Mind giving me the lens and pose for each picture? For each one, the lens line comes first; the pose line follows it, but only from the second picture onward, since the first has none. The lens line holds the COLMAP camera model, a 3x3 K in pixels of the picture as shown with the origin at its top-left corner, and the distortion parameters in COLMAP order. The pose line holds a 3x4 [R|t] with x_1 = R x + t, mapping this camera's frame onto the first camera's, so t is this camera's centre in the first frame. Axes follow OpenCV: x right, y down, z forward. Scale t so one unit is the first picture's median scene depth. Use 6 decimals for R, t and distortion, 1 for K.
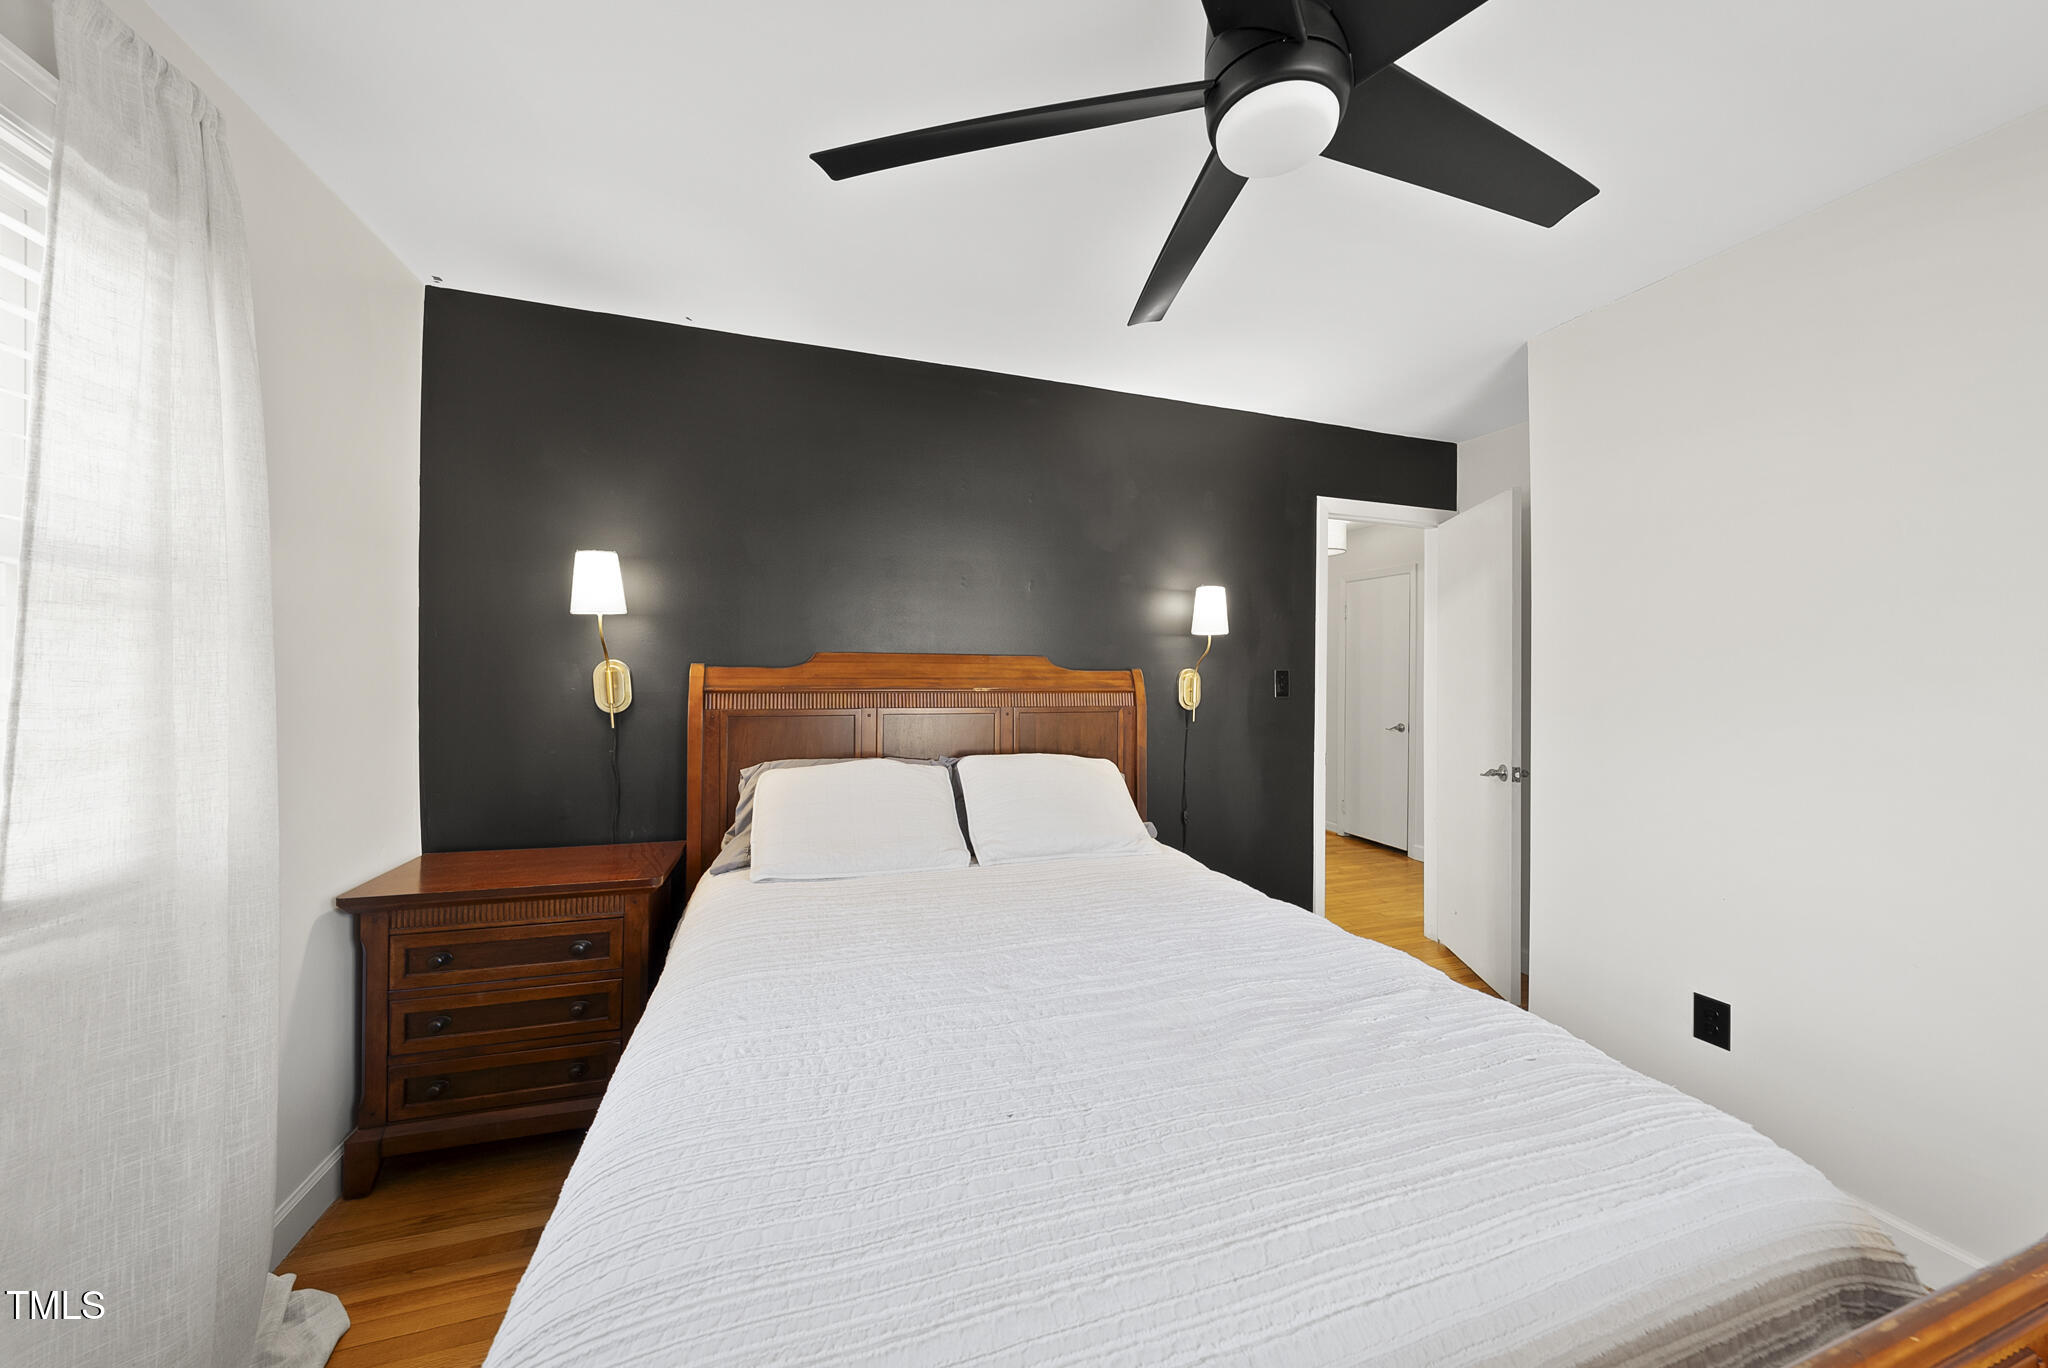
lens RADIAL K [[710.3, 0, 1031.6], [0, 710.3, 672.2], [0, 0, 1]] dist [0.001068, -0.000081]
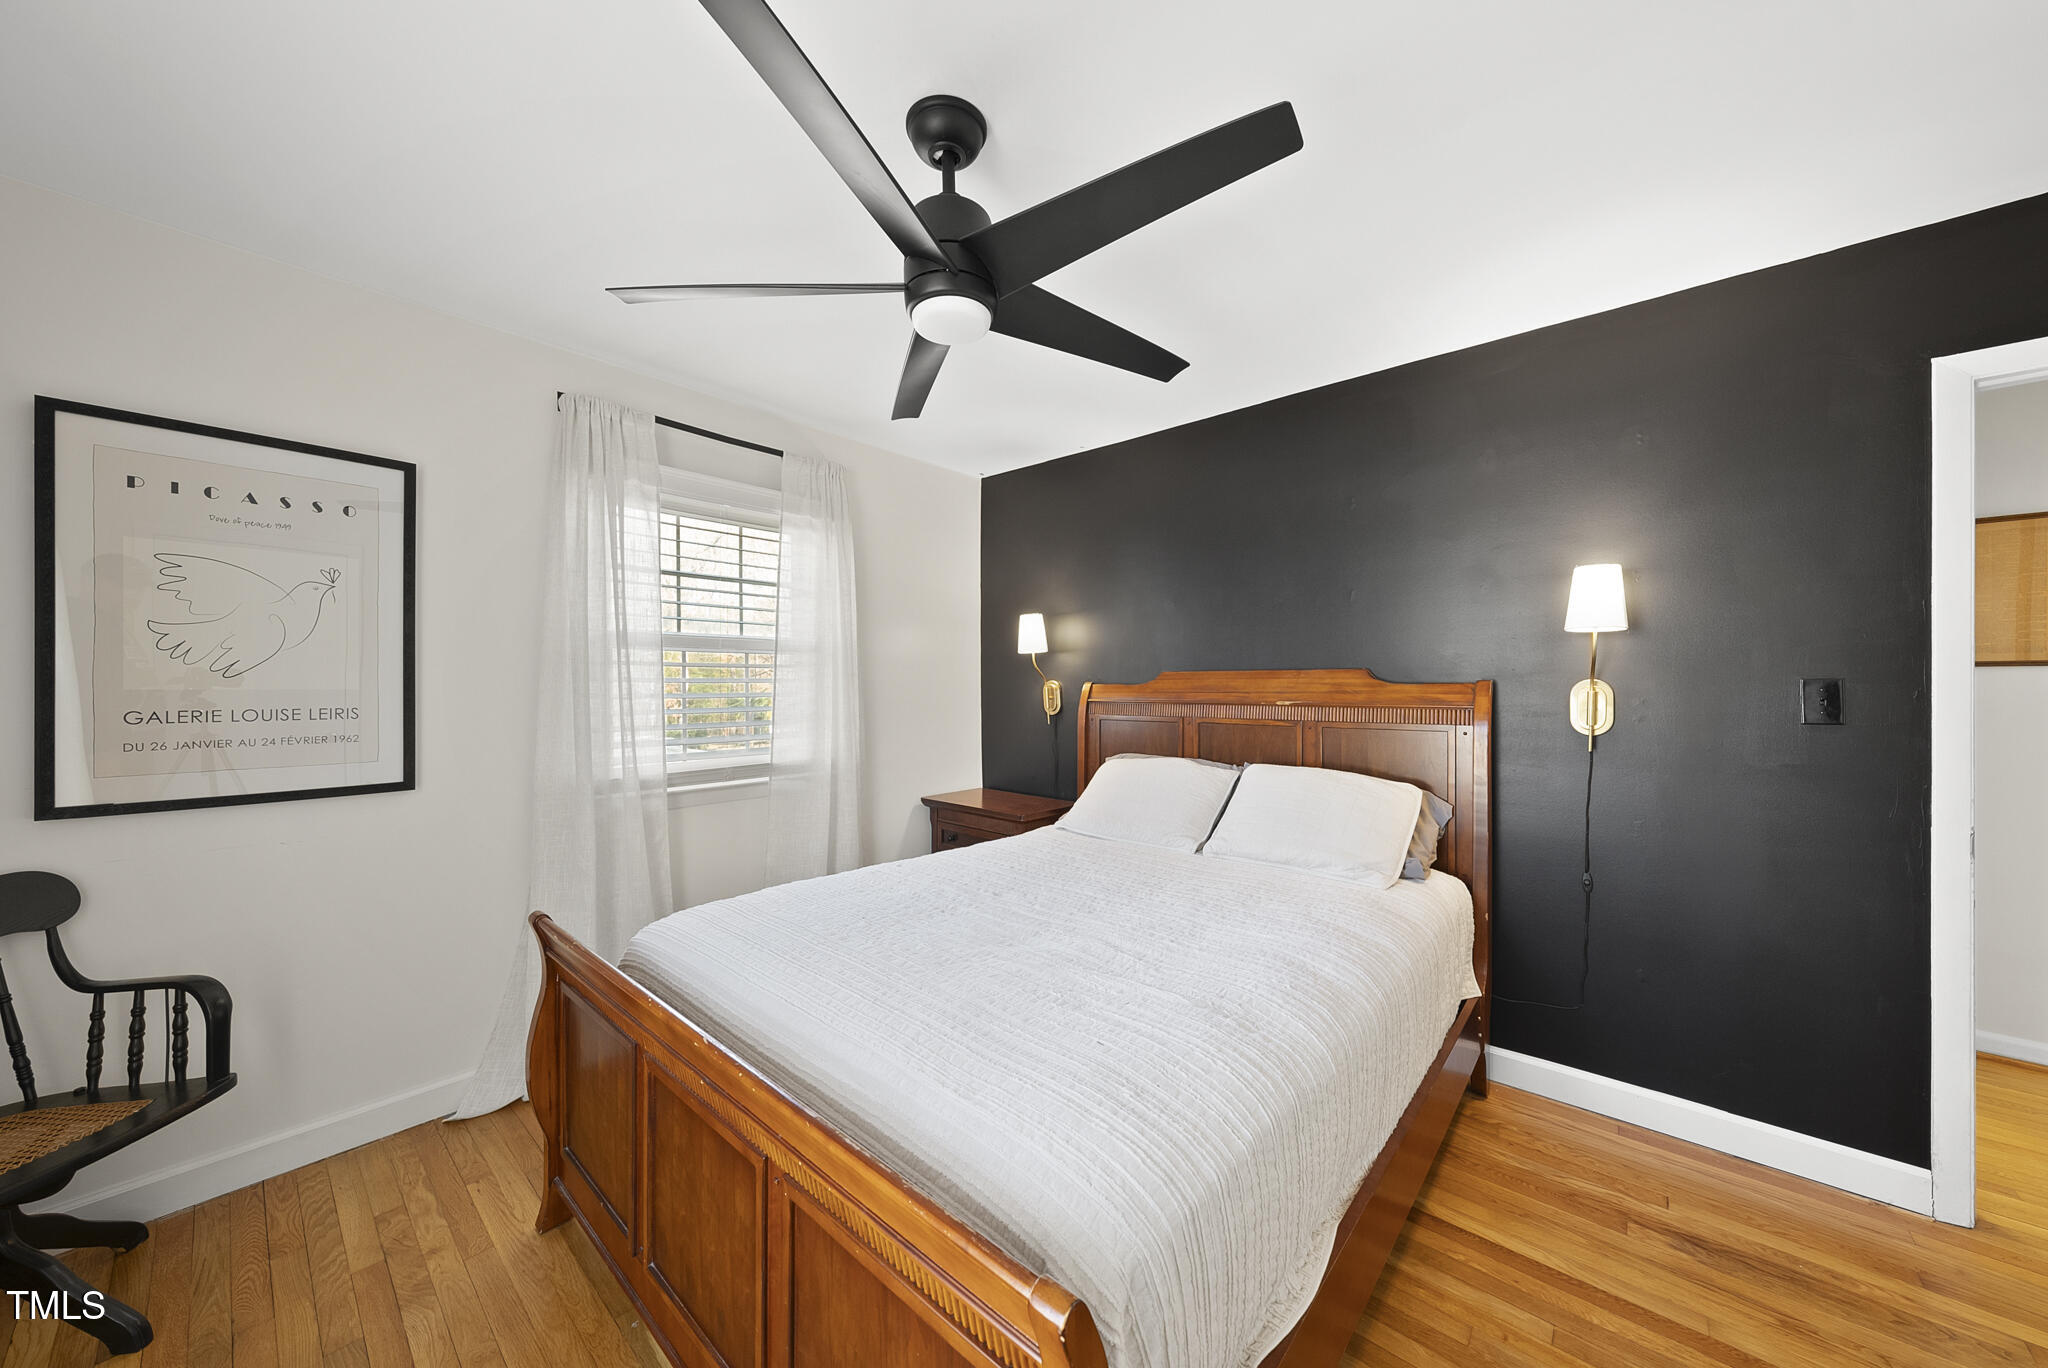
lens RADIAL K [[710.3, 0, 1035.8], [0, 710.3, 690.3], [0, 0, 1]] dist [0.001068, -0.000081]
pose [[0.504652, -0.002727, -0.863319, 0.809049], [0.005615, 0.999984, 0.000124, 0.004496], [0.863305, -0.004910, 0.504659, 0.190699]]
